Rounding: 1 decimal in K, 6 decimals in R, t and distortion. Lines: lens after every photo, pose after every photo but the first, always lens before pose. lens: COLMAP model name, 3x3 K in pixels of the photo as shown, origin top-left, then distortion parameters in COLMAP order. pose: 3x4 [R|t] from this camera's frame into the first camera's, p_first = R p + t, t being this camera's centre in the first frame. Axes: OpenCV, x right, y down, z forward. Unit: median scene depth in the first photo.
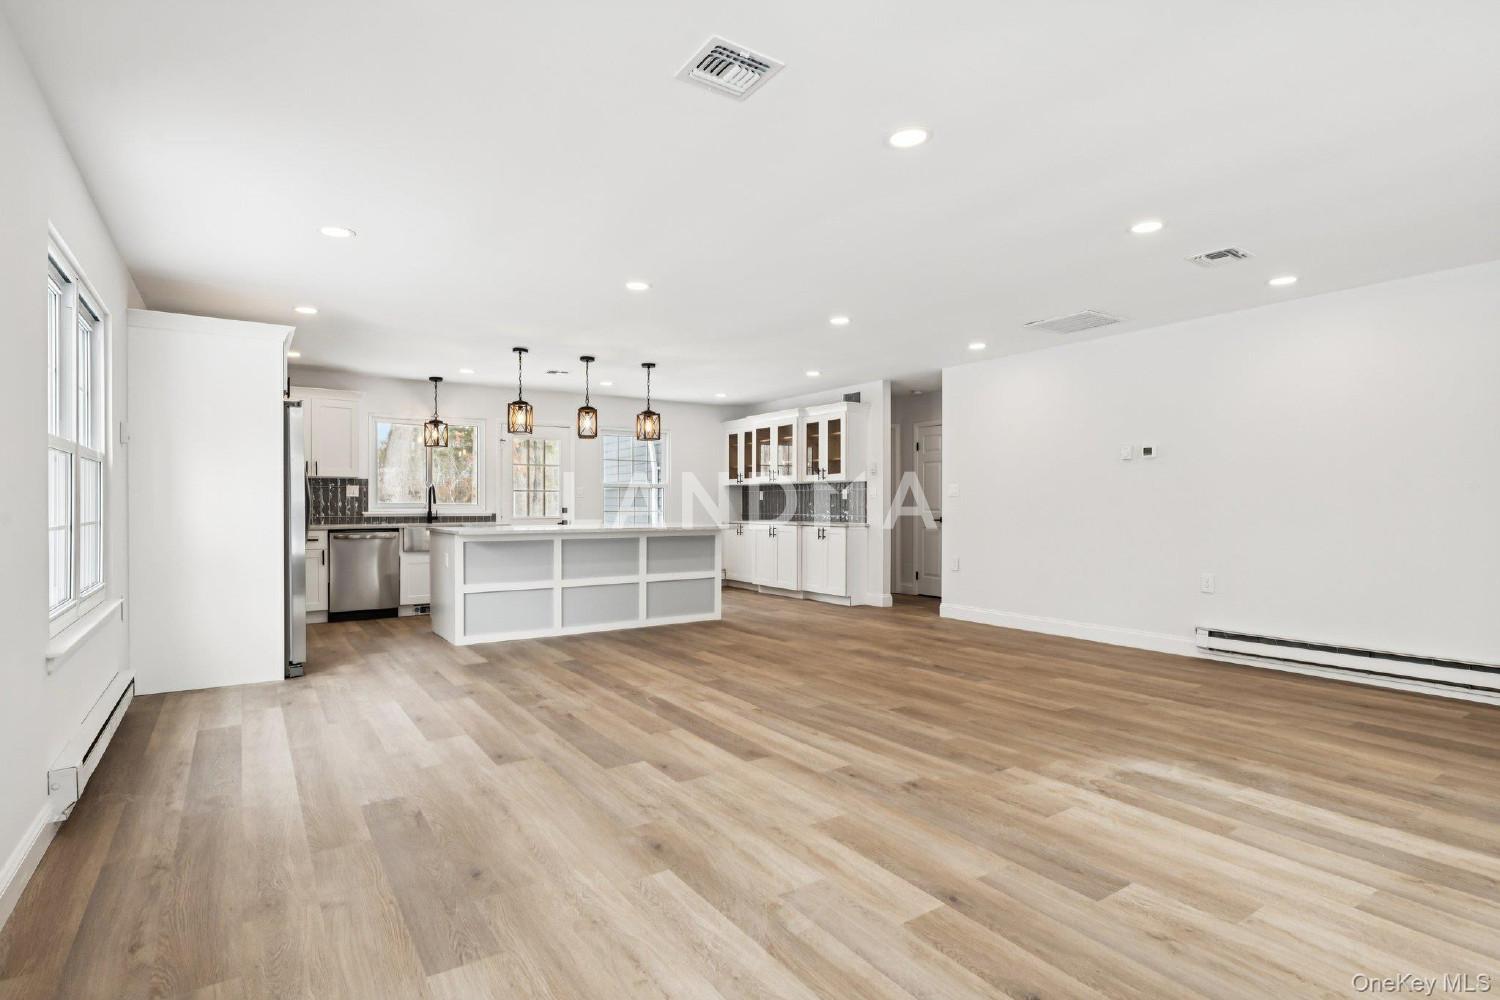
lens RADIAL K [[754.5, 0, 750.2], [0, 754.5, 504.3], [0, 0, 1]] dist [0.003910, -0.001710]
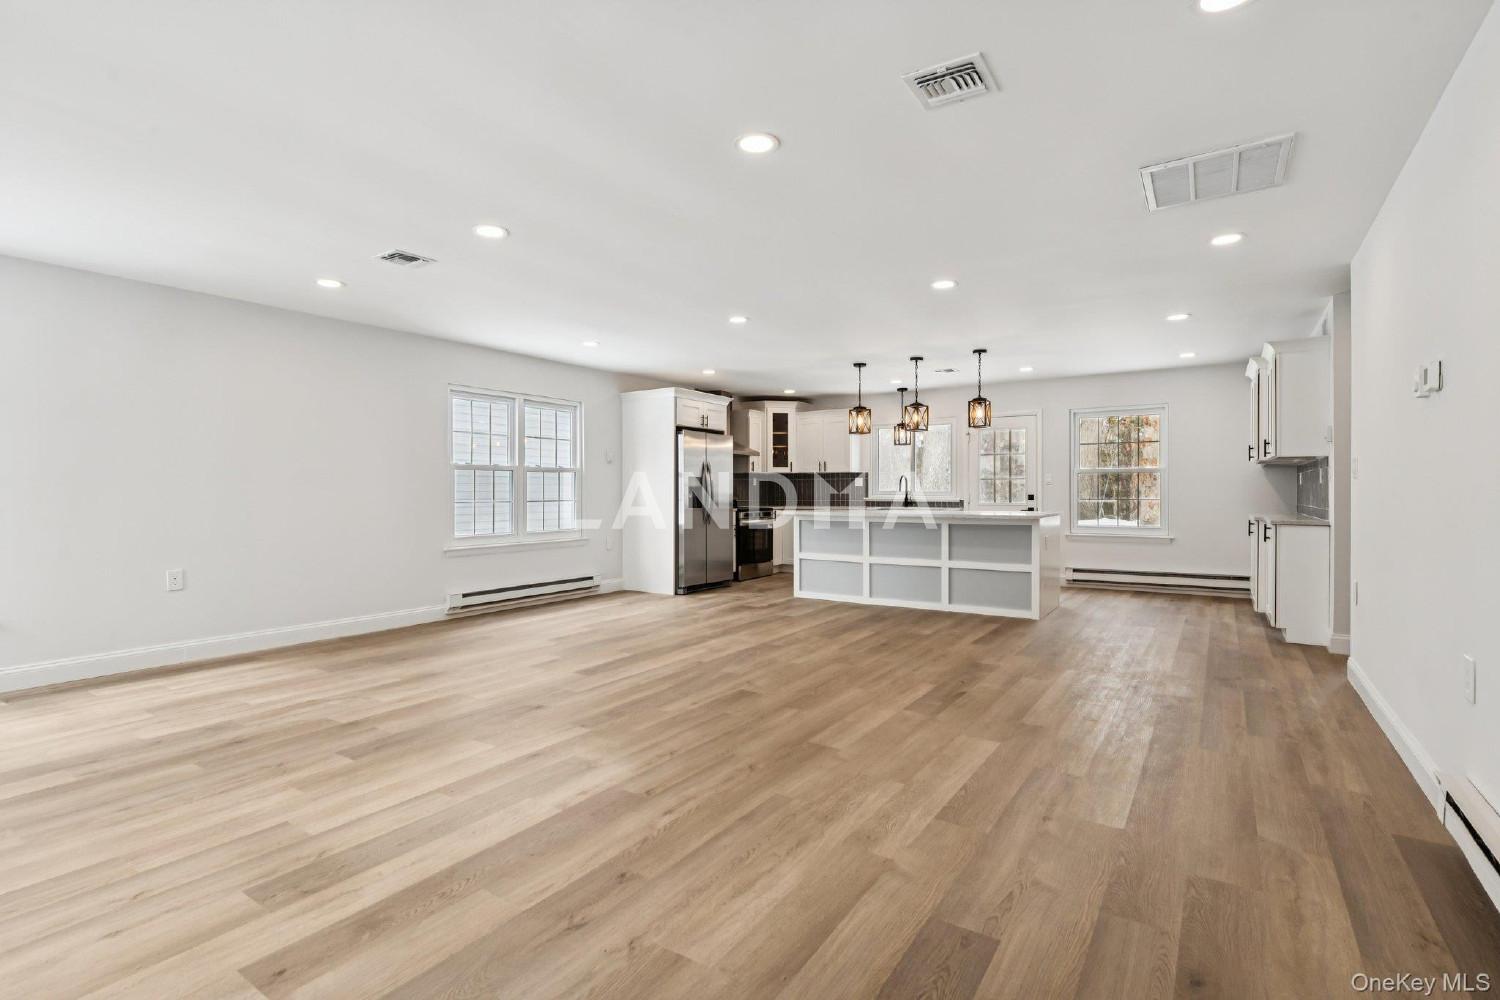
lens RADIAL K [[710.7, 0, 746.7], [0, 710.7, 496.4], [0, 0, 1]] dist [0.010937, -0.006276]
pose [[0.379011, 0.005181, -0.925378, 1.028583], [0.002732, 0.999974, 0.006718, -0.001403], [0.925388, -0.005074, 0.378987, 0.598131]]
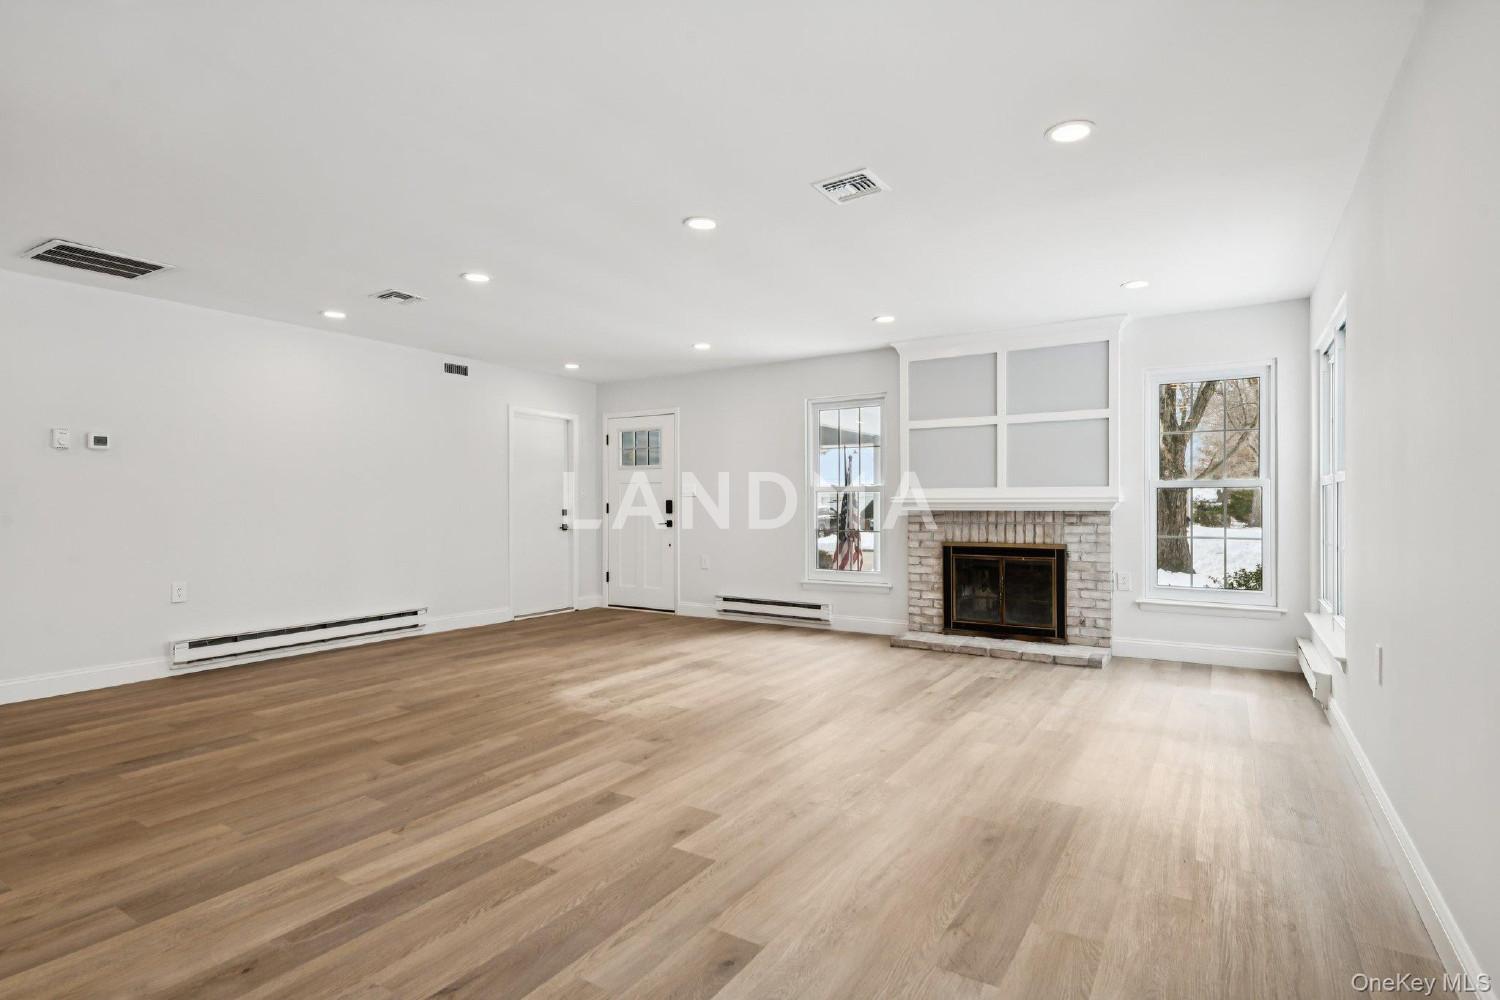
lens RADIAL K [[754.5, 0, 742.4], [0, 754.5, 505.9], [0, 0, 1]] dist [0.003910, -0.001710]
pose [[-0.397511, -0.001456, 0.917596, -0.645313], [0.003451, 0.999989, 0.003082, -0.001721], [-0.917591, 0.004392, -0.397502, 0.925968]]
